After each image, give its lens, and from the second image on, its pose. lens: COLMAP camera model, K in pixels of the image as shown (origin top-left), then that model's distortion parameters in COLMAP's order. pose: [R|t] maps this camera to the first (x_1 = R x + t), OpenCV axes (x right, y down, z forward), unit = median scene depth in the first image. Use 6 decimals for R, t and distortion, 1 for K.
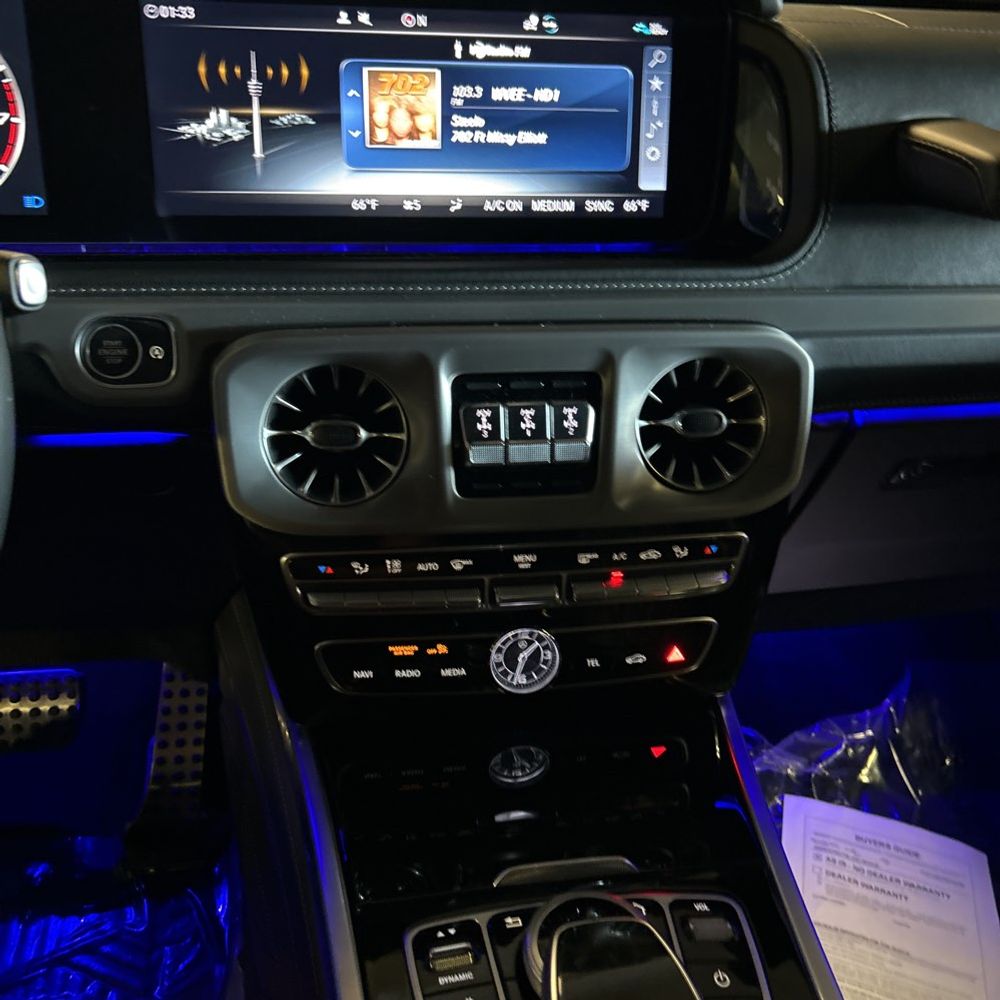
lens RADIAL K [[999.8, 0, 500.4], [0, 999.8, 476.7], [0, 0, 1]] dist [0.018419, 0.000000]
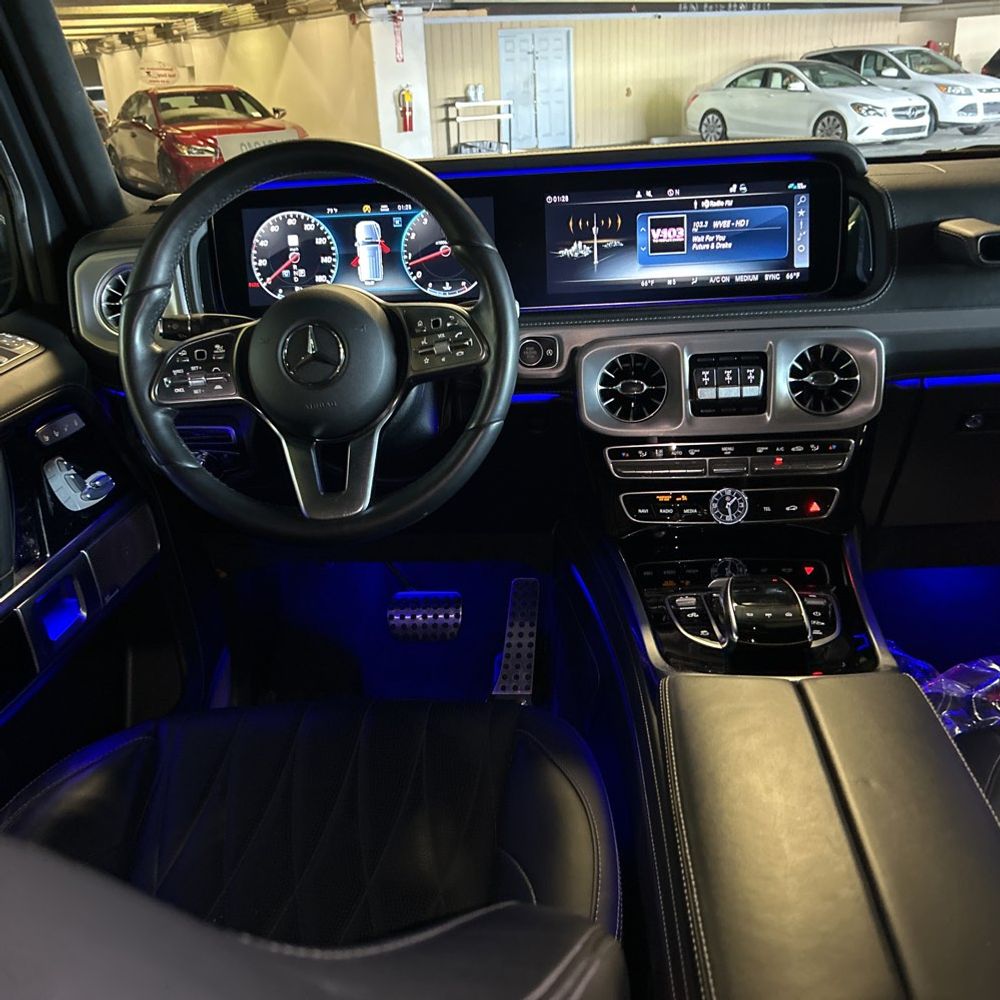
lens RADIAL K [[999.8, 0, 494.5], [0, 999.8, 492.8], [0, 0, 1]] dist [0.018419, 0.000000]
pose [[0.961808, -0.005662, -0.273666, 0.116602], [-0.036421, 0.988249, -0.148449, 0.458366], [0.271291, 0.152747, 0.950300, -0.930332]]
